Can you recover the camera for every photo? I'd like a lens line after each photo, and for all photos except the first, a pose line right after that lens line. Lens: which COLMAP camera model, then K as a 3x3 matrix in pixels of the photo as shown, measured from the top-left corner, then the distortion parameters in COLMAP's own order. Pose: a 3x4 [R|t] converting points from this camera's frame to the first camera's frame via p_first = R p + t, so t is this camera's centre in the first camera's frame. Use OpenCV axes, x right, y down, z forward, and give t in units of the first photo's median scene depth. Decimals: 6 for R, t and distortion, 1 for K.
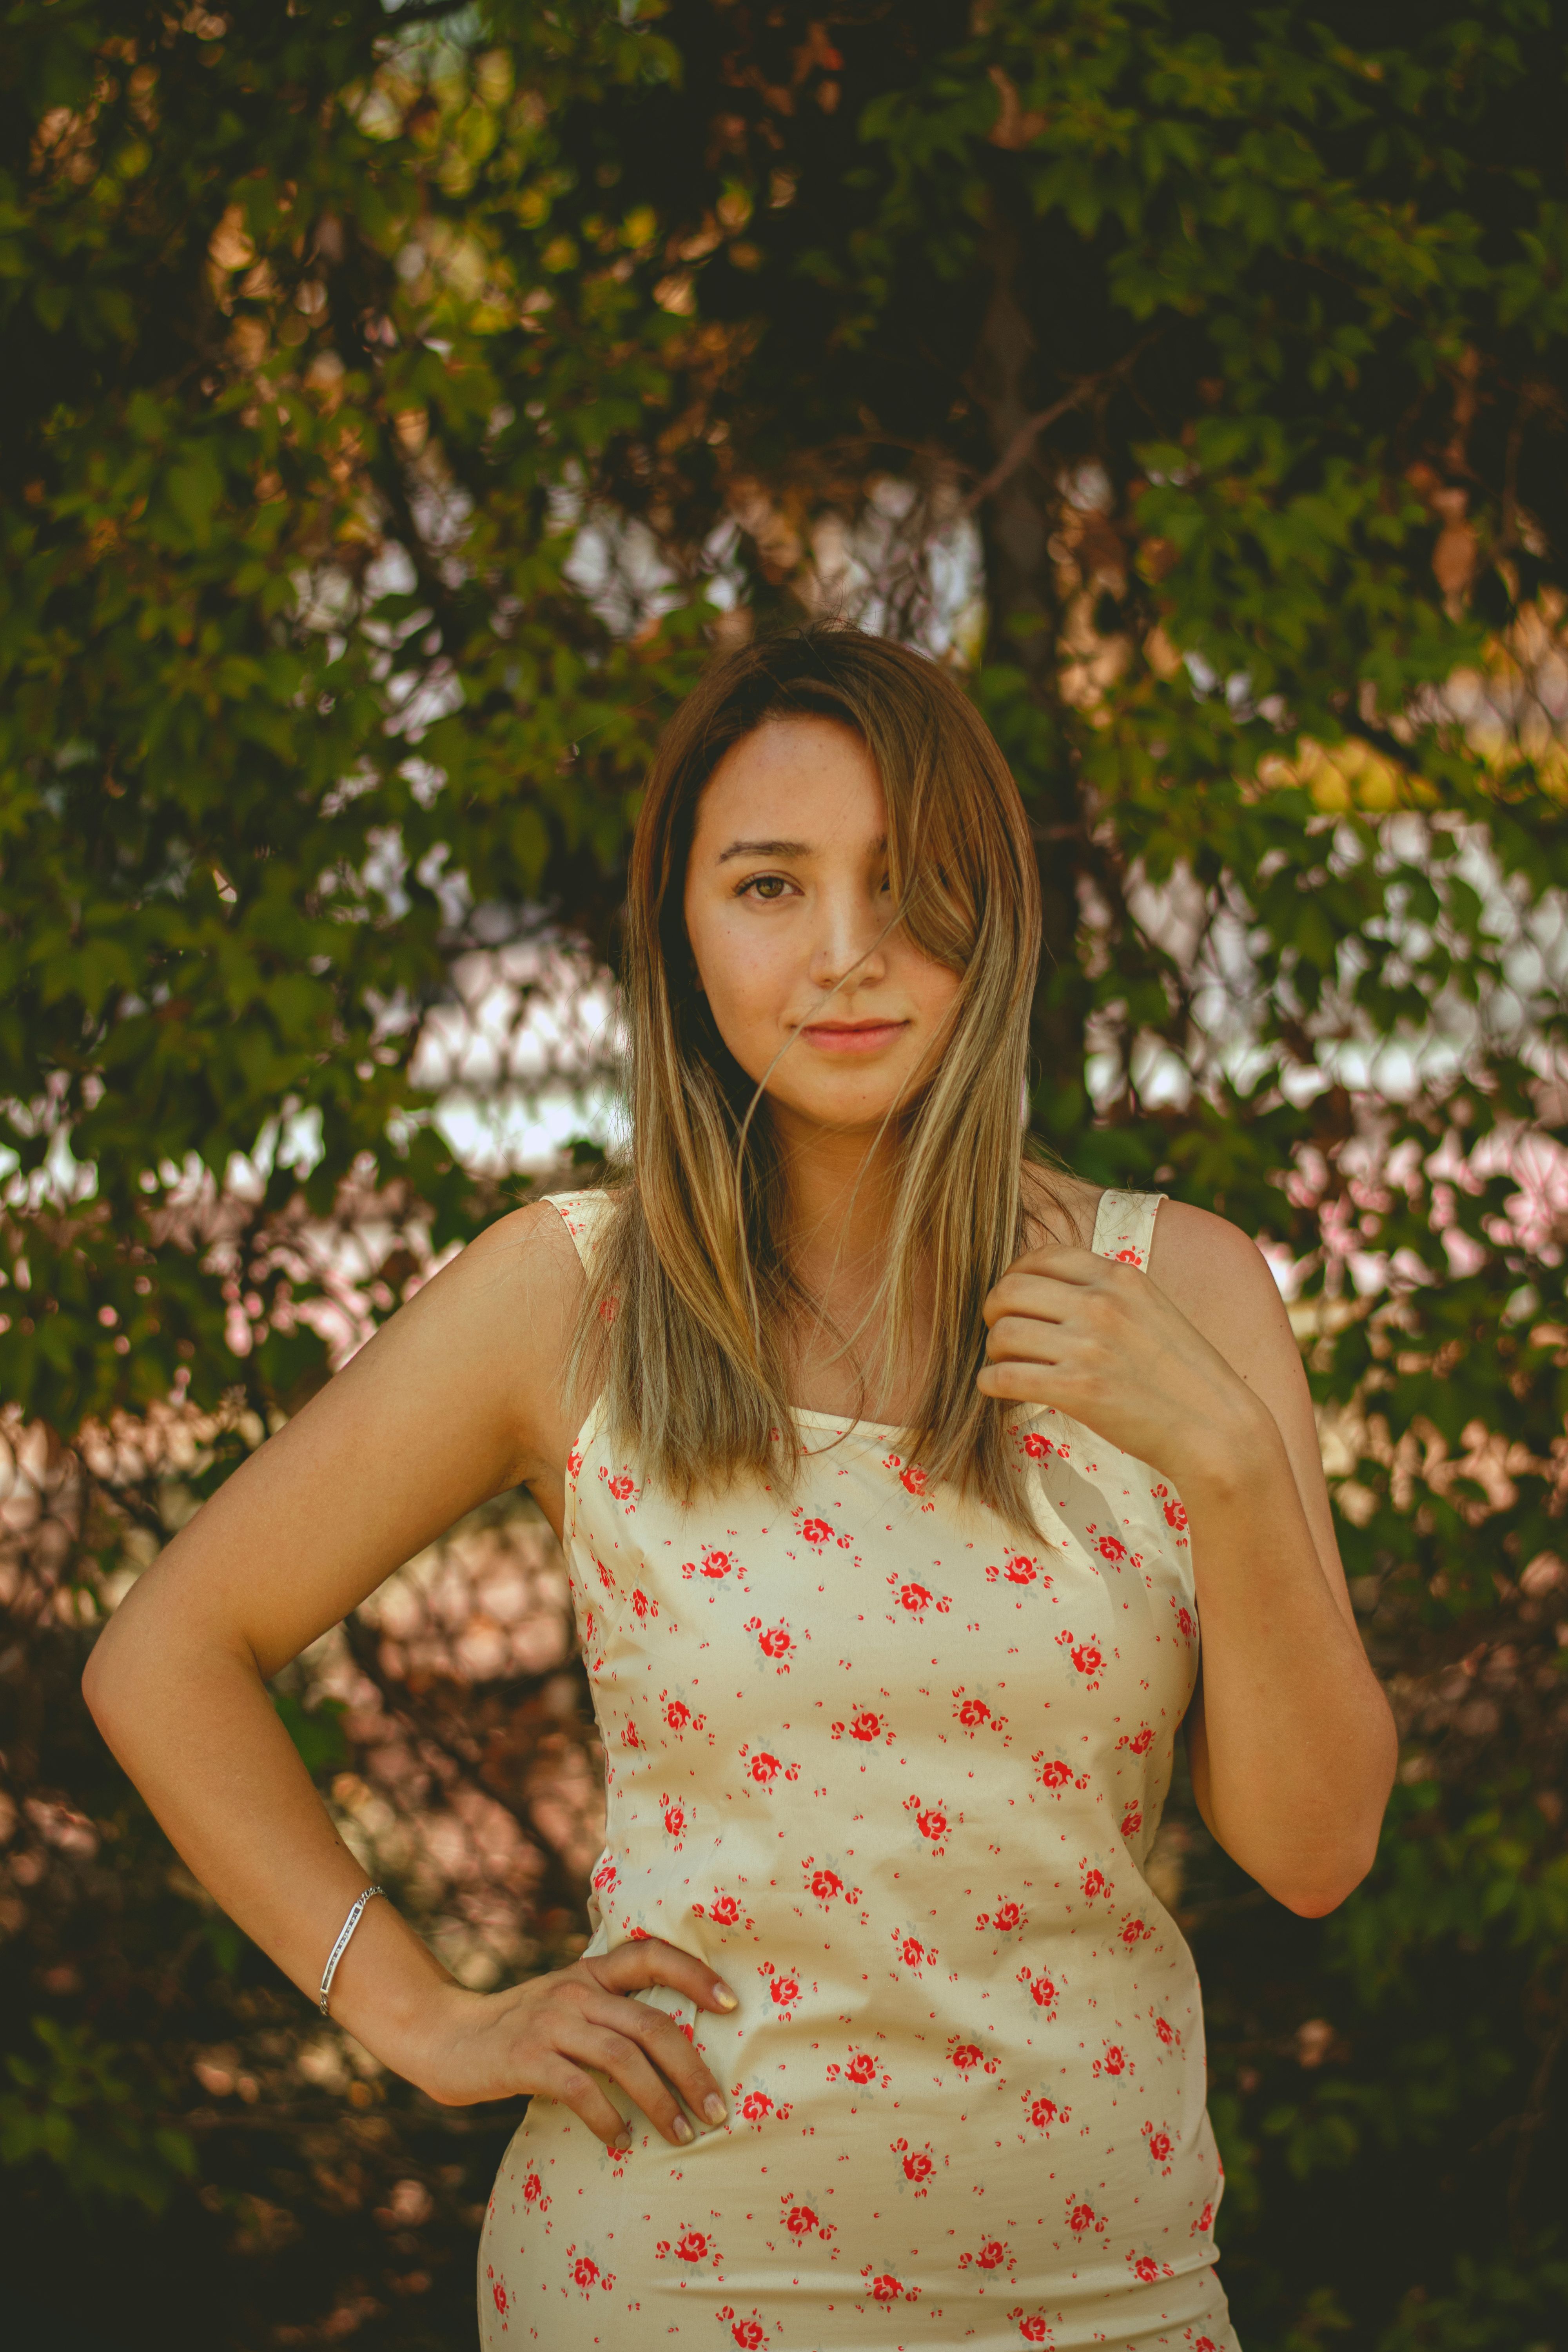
lens RADIAL K [[4940.7, 0, 784.0], [0, 4940.7, 1176.0], [0, 0, 1]] dist [-0.095585, 0.234390]
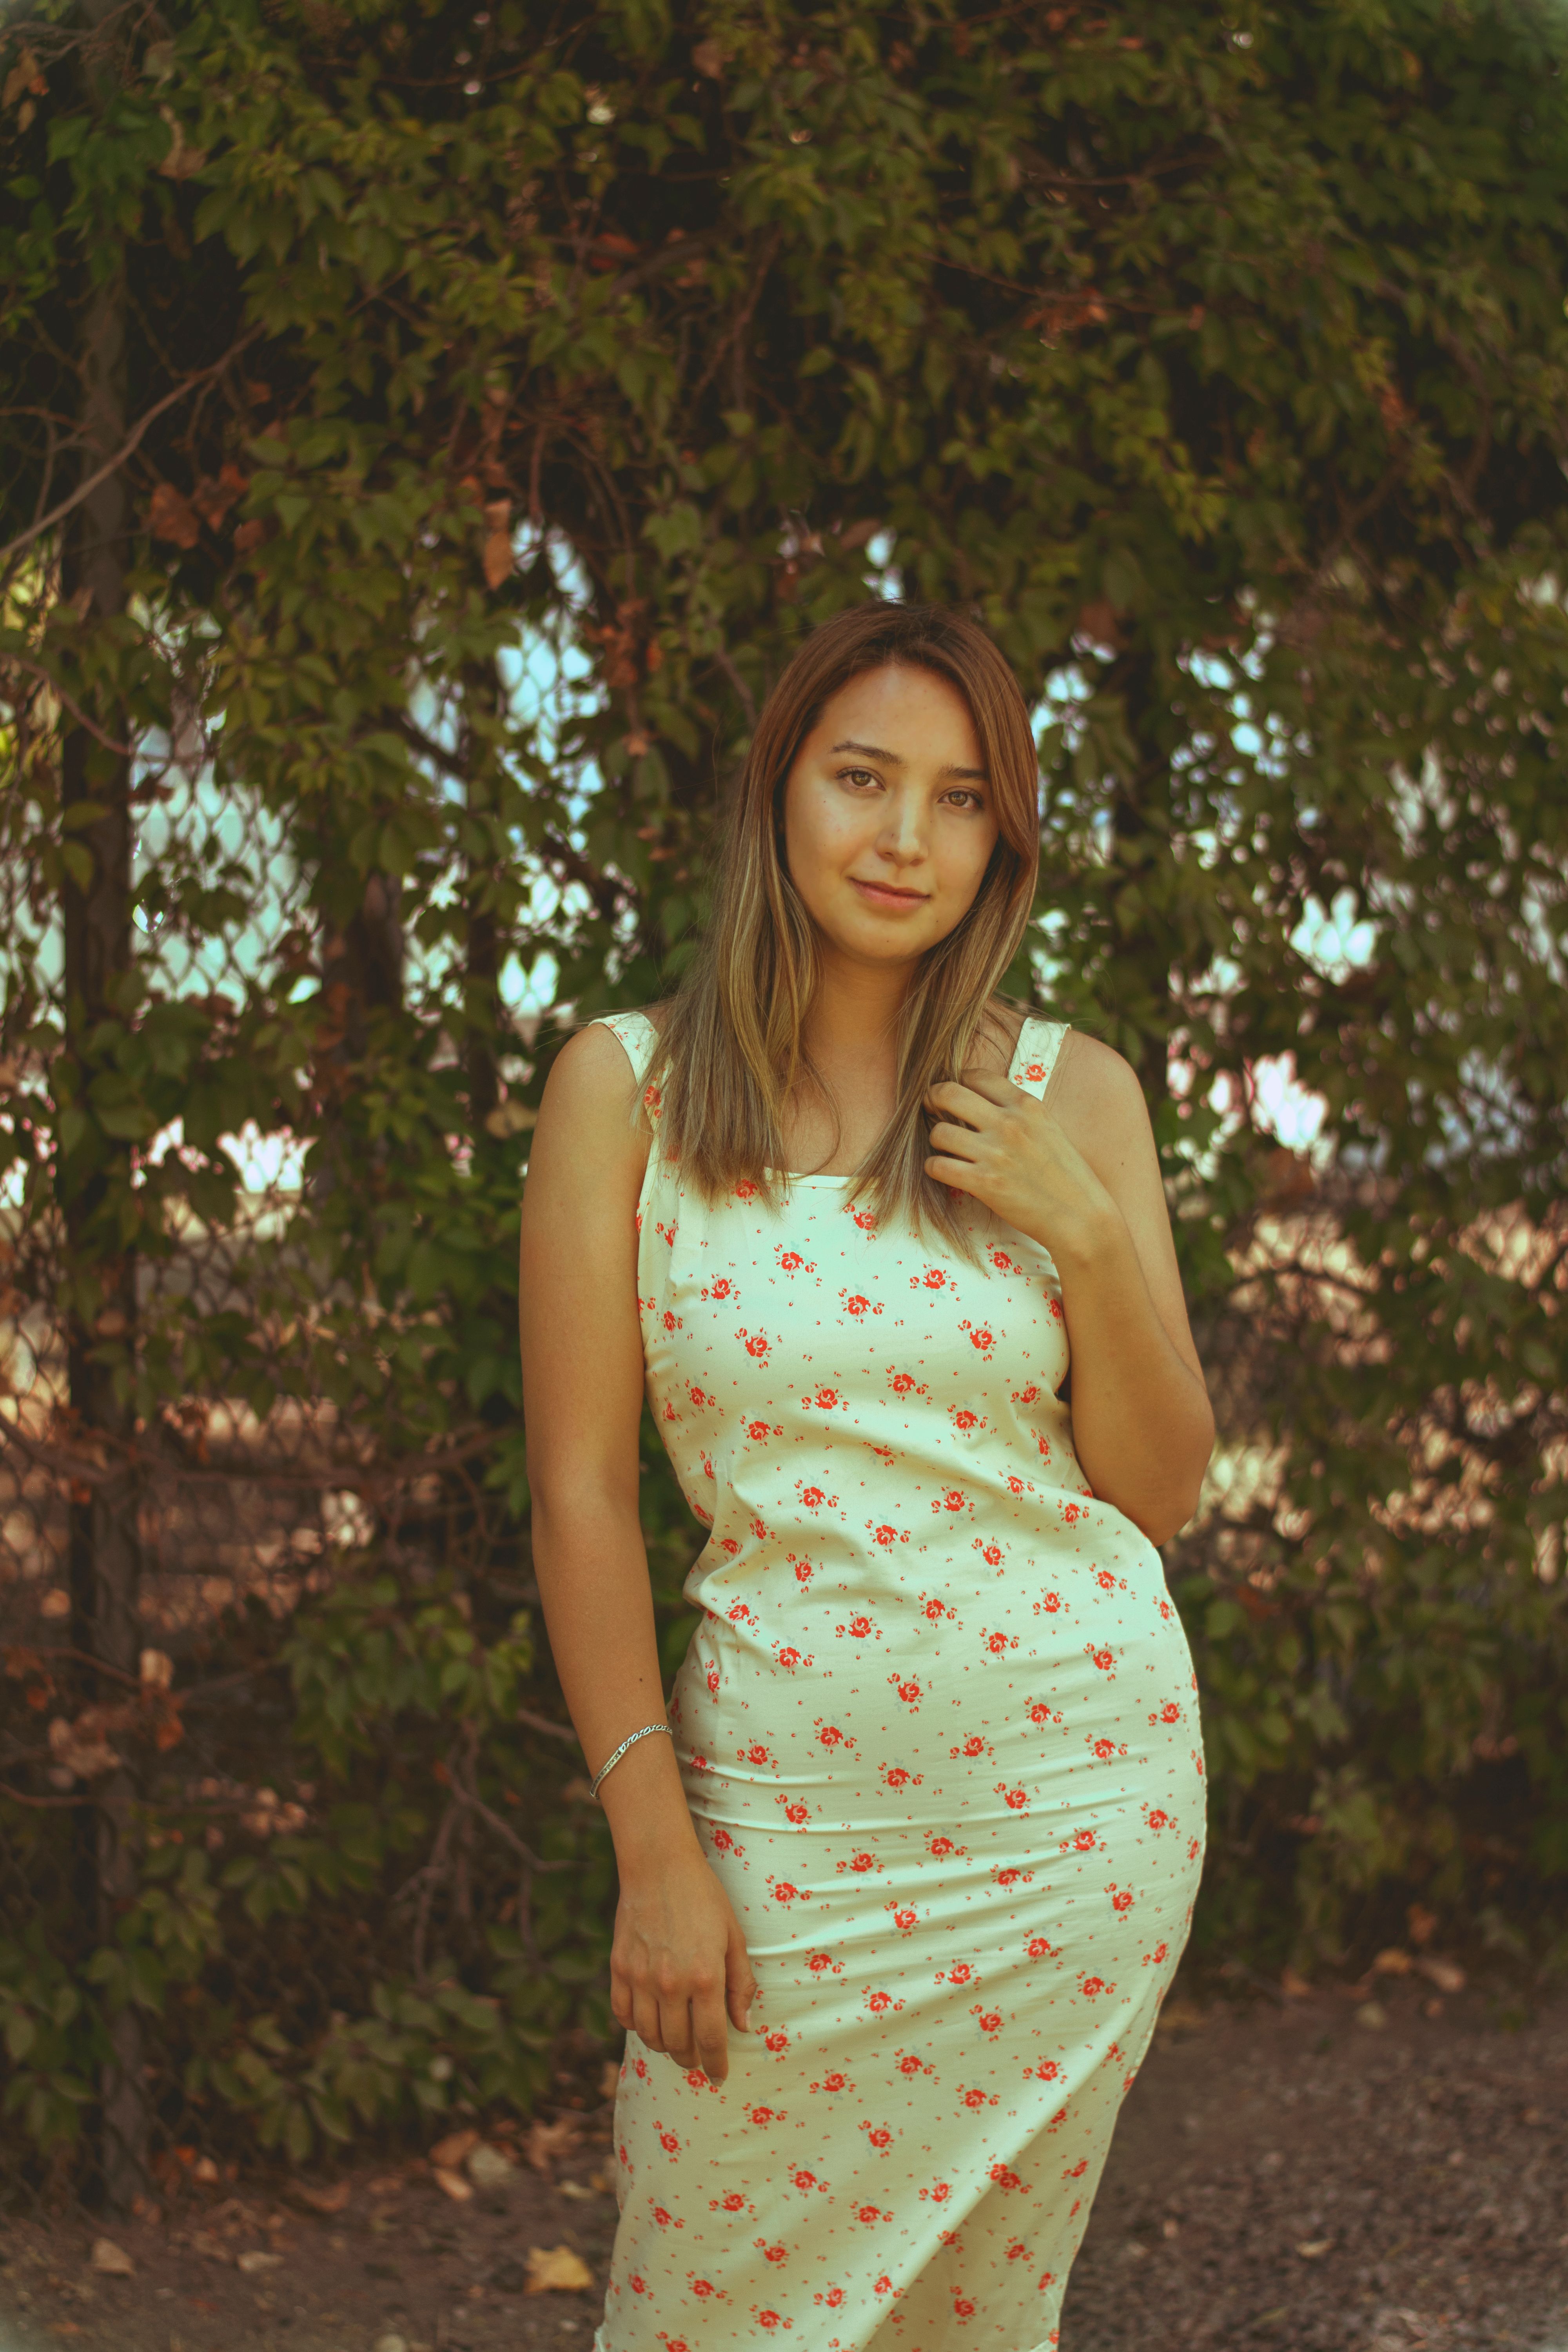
lens RADIAL K [[4940.7, 0, 784.0], [0, 4940.7, 1176.0], [0, 0, 1]] dist [-0.095585, 0.234390]
pose [[0.917458, 0.034477, 0.396335, -0.279623], [-0.035870, 0.999349, -0.003898, 0.029113], [-0.396211, -0.010640, 0.918098, -0.139895]]
